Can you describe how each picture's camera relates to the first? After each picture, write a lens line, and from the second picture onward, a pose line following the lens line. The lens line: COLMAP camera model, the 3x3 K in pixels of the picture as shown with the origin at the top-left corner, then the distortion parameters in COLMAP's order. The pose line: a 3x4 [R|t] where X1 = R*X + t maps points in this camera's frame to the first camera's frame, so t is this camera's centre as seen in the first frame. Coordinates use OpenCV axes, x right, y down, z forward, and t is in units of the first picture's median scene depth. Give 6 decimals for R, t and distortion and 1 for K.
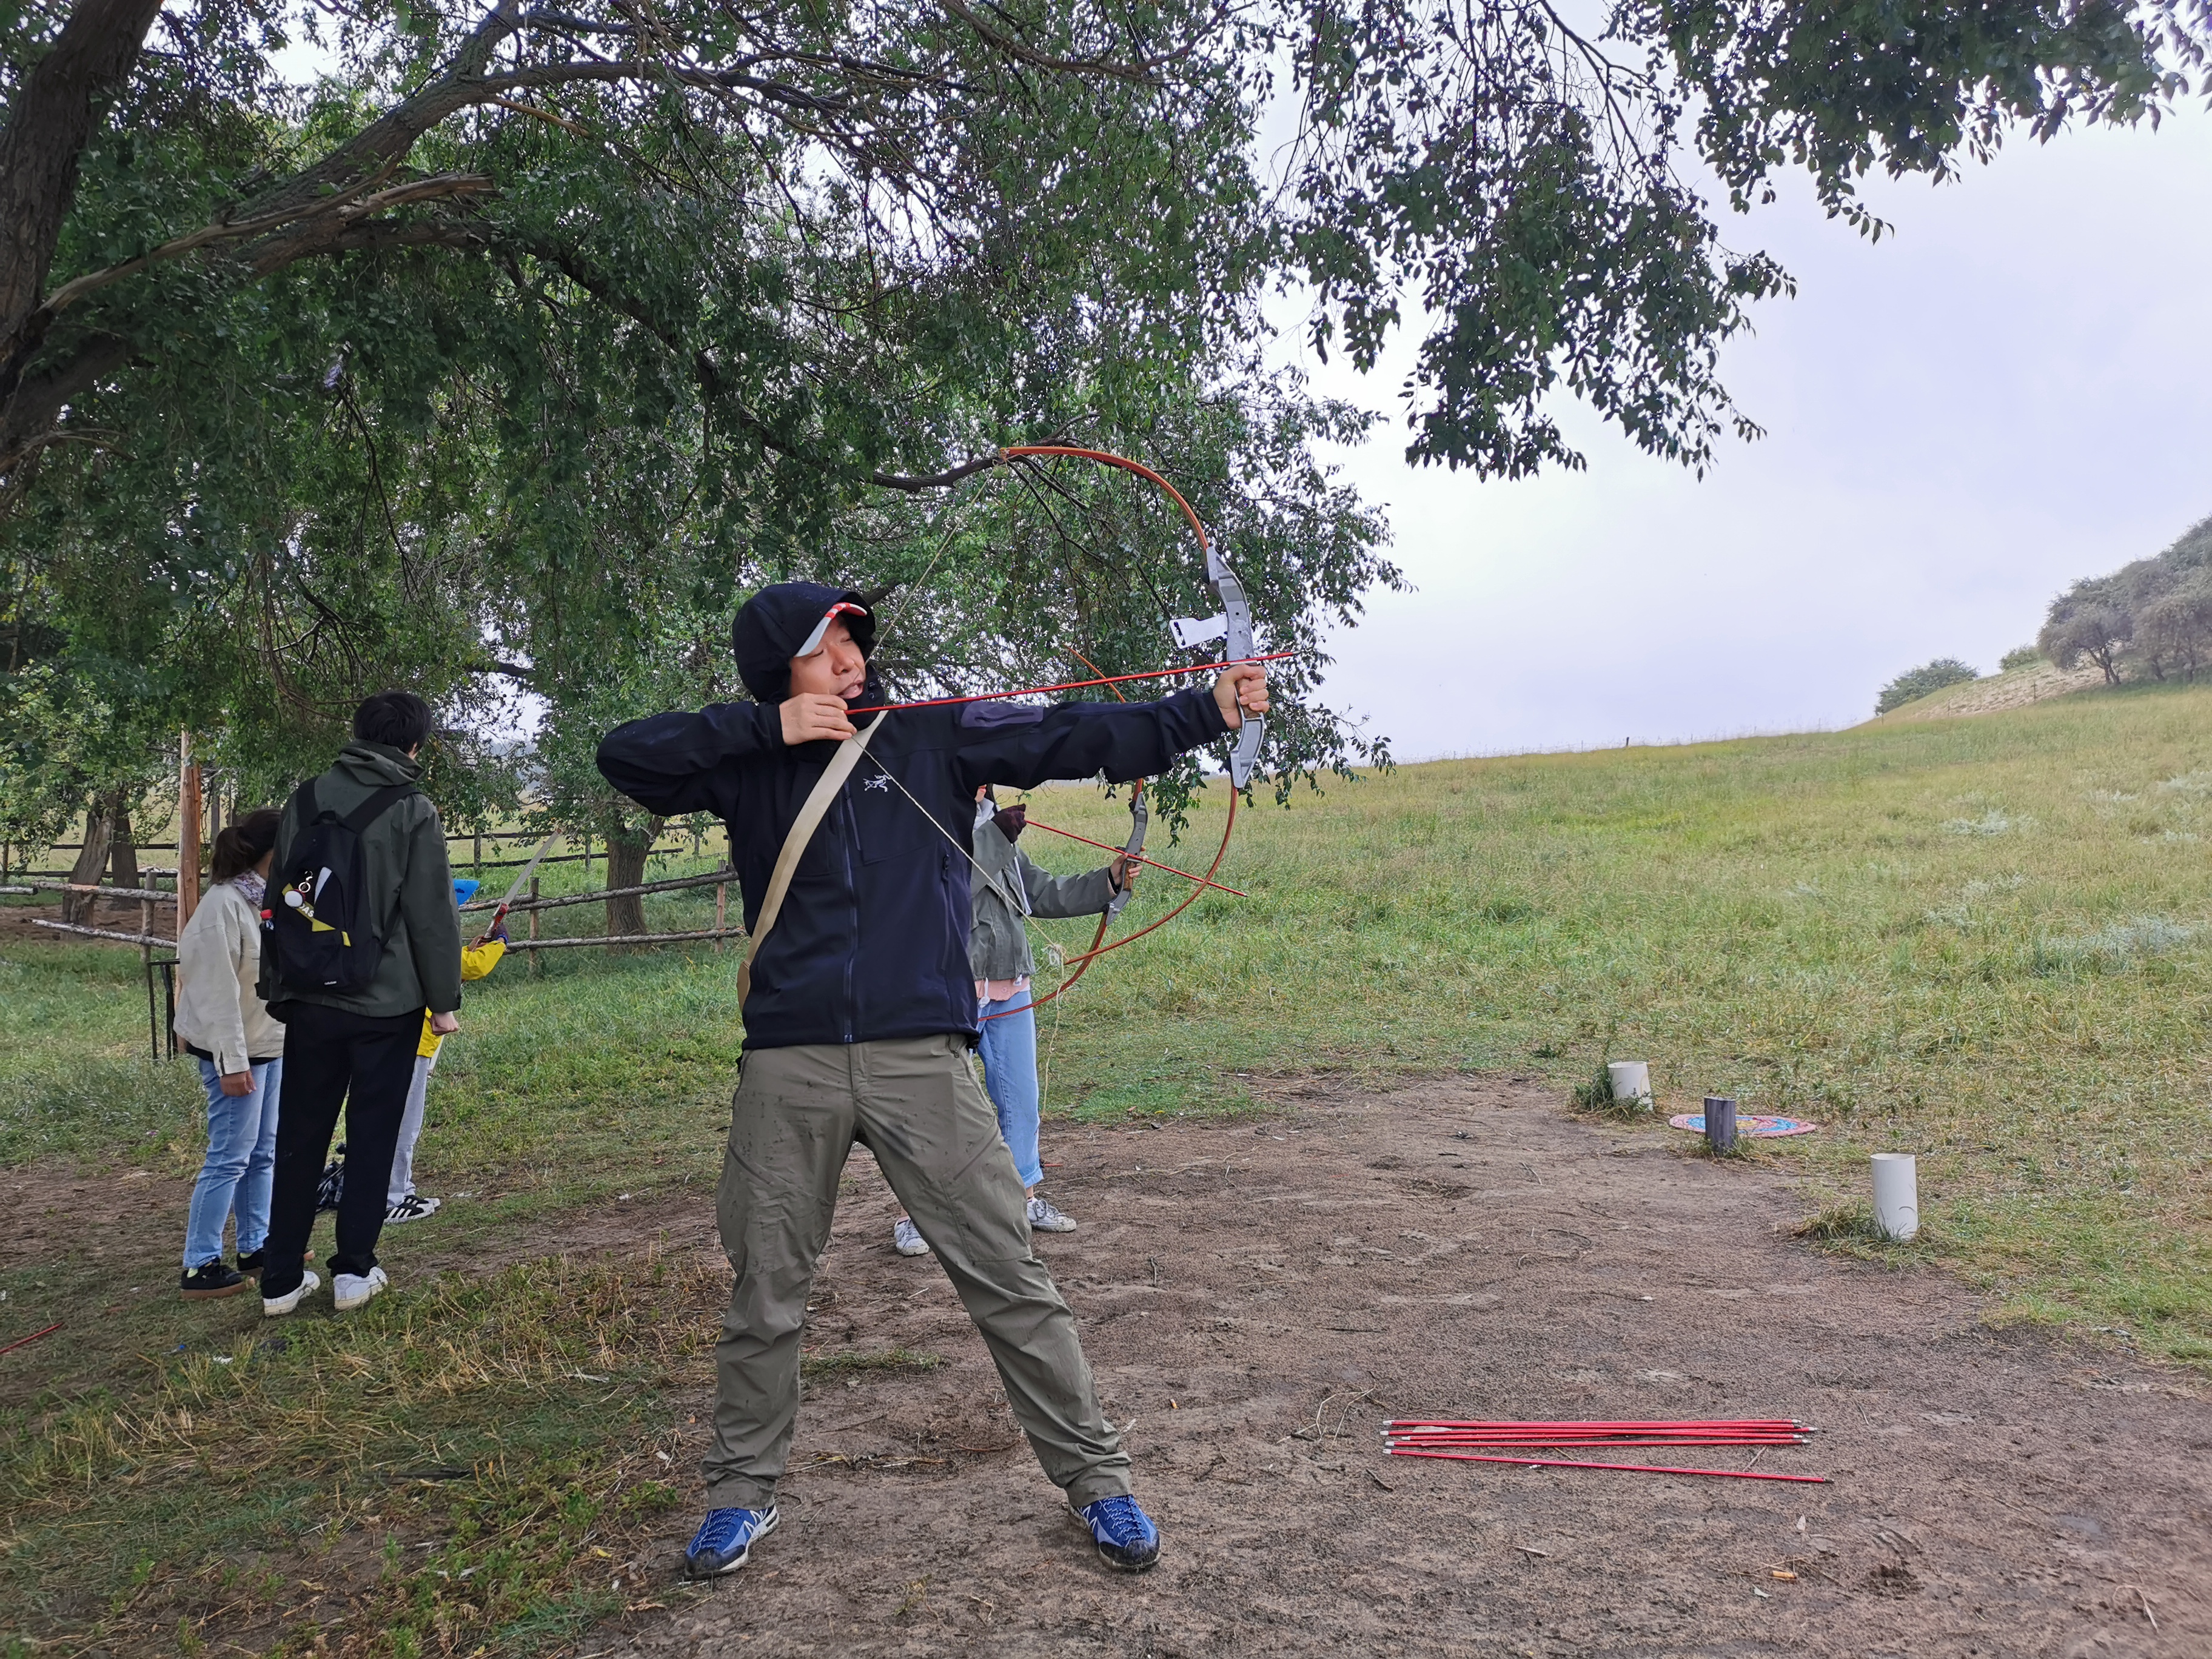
lens RADIAL K [[1661.8, 0, 1106.0], [0, 1661.8, 829.5], [0, 0, 1]] dist [0.056717, -0.047843]
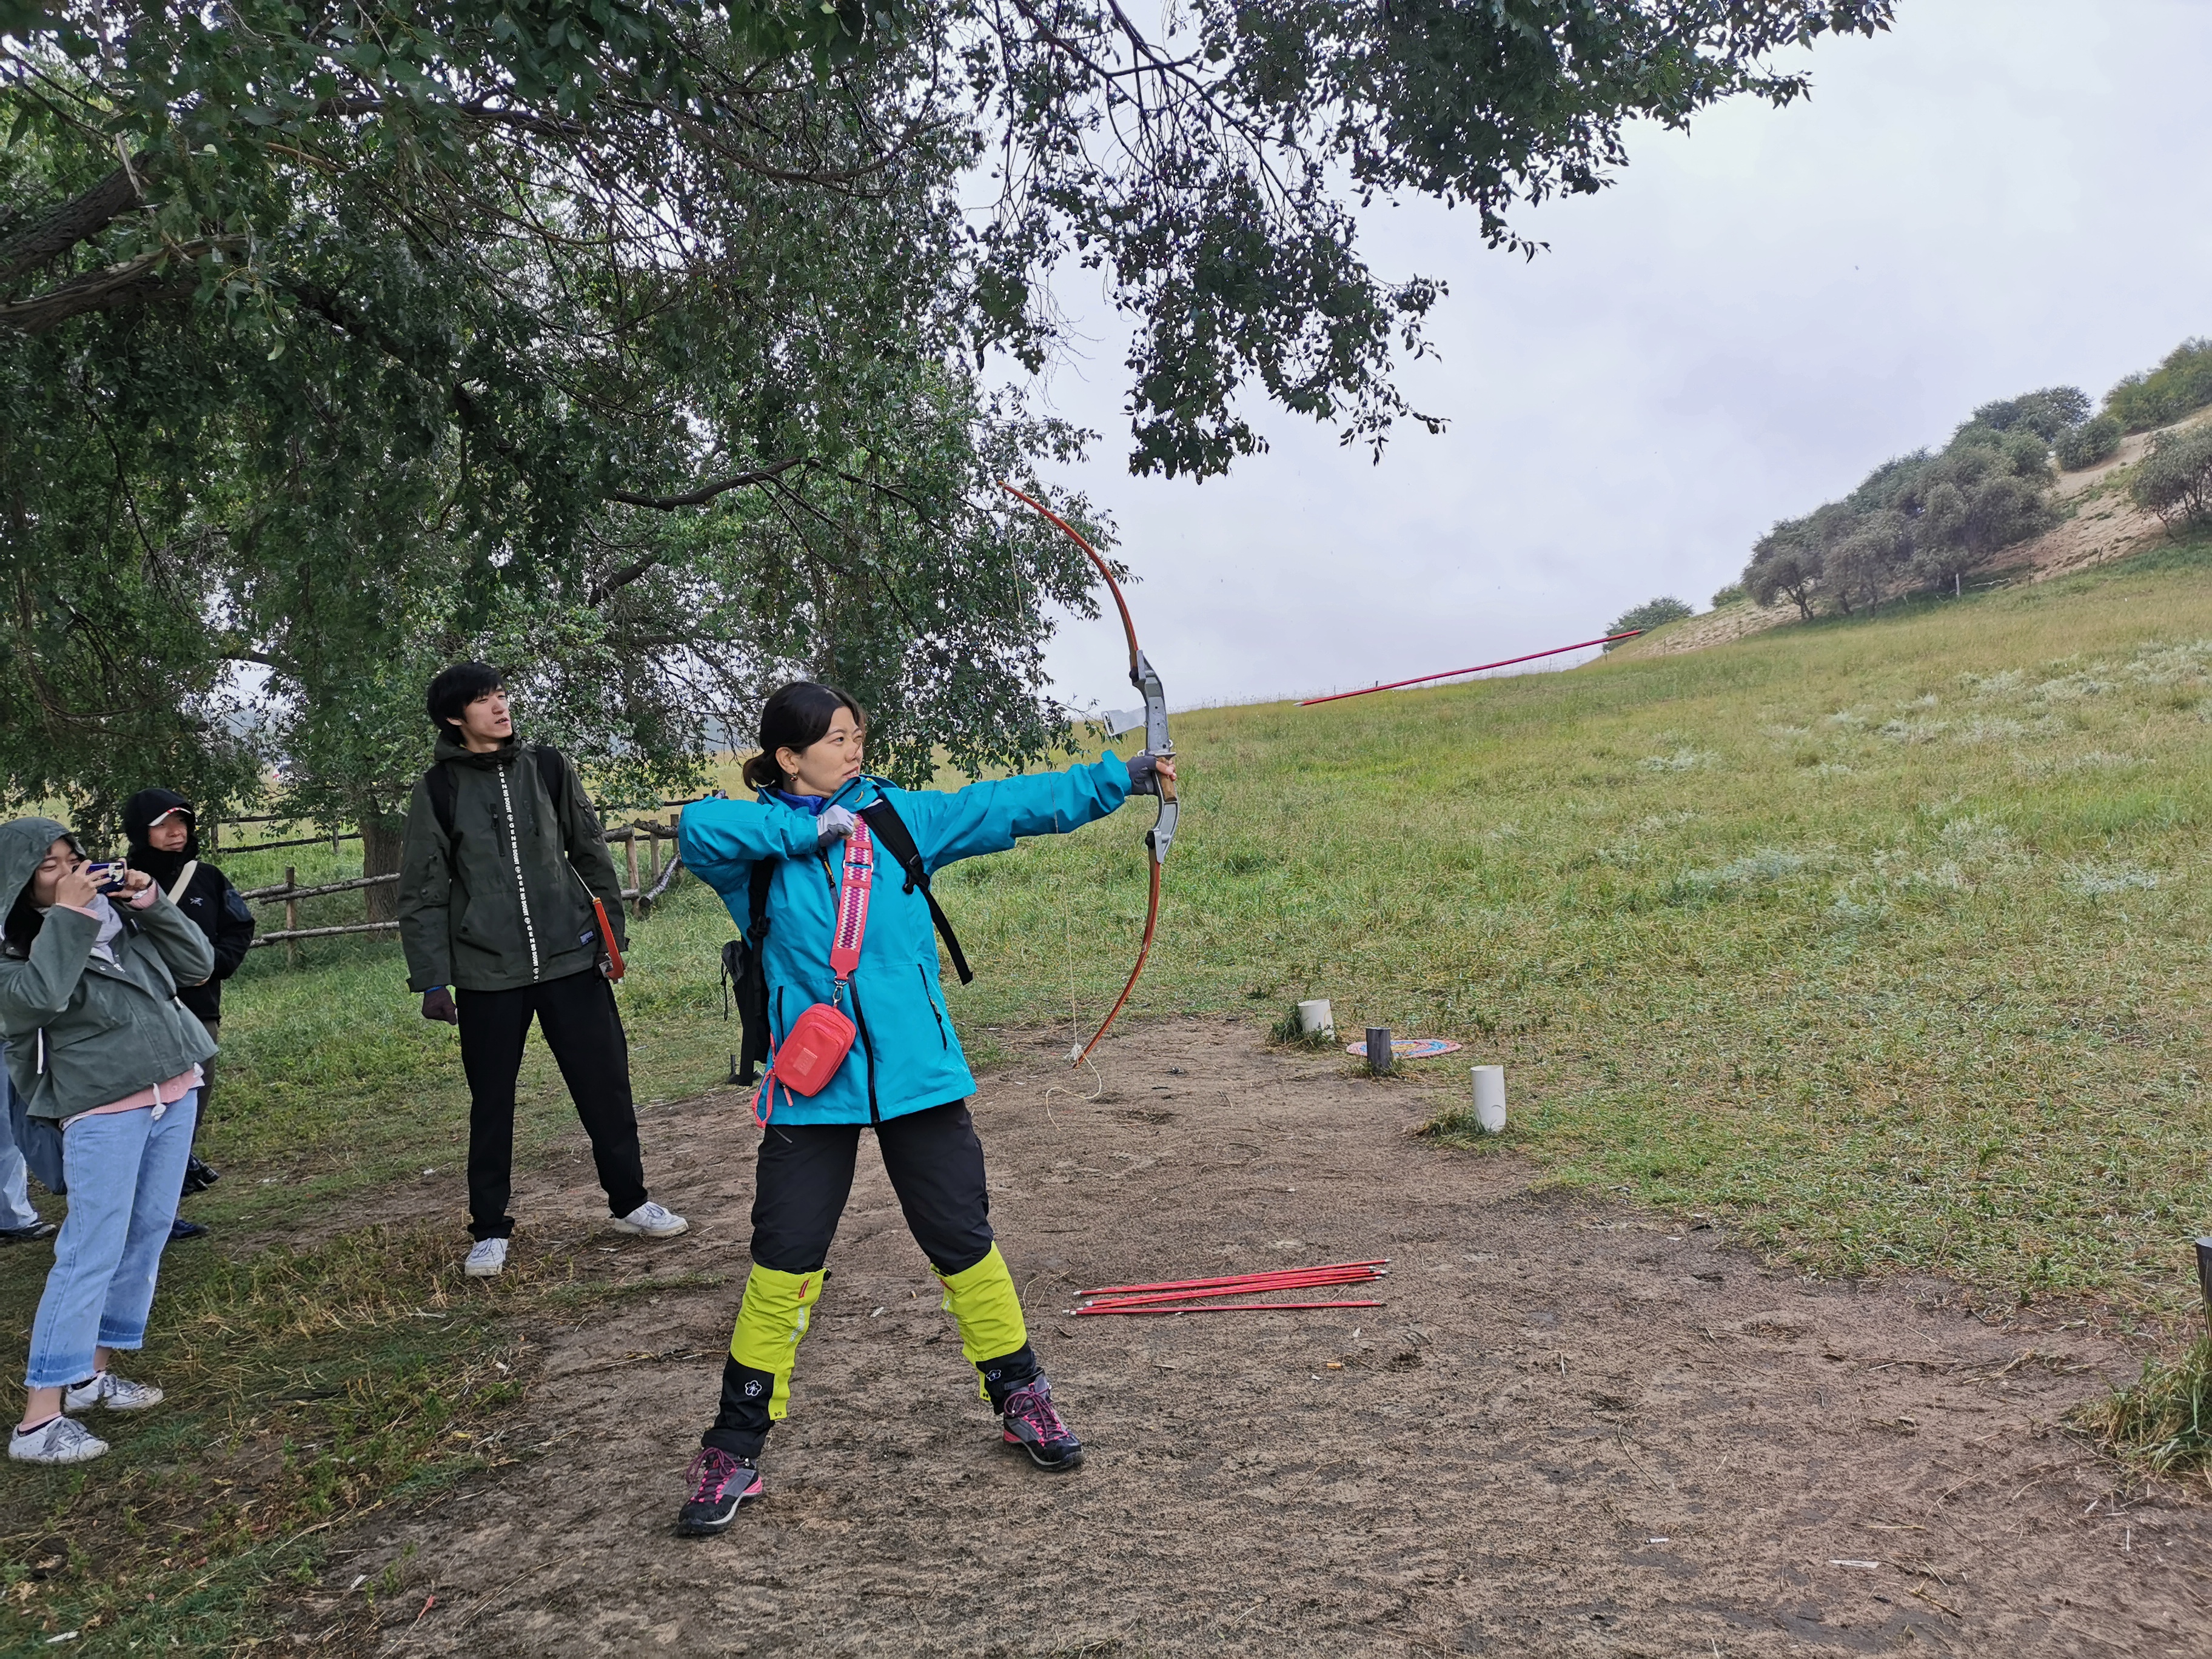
lens RADIAL K [[1661.8, 0, 1106.0], [0, 1661.8, 829.5], [0, 0, 1]] dist [0.056717, -0.047843]
pose [[0.990207, -0.038532, 0.134185, 0.014278], [0.034473, 0.998879, 0.032443, -0.024600], [-0.135285, -0.027500, 0.990425, -0.139780]]
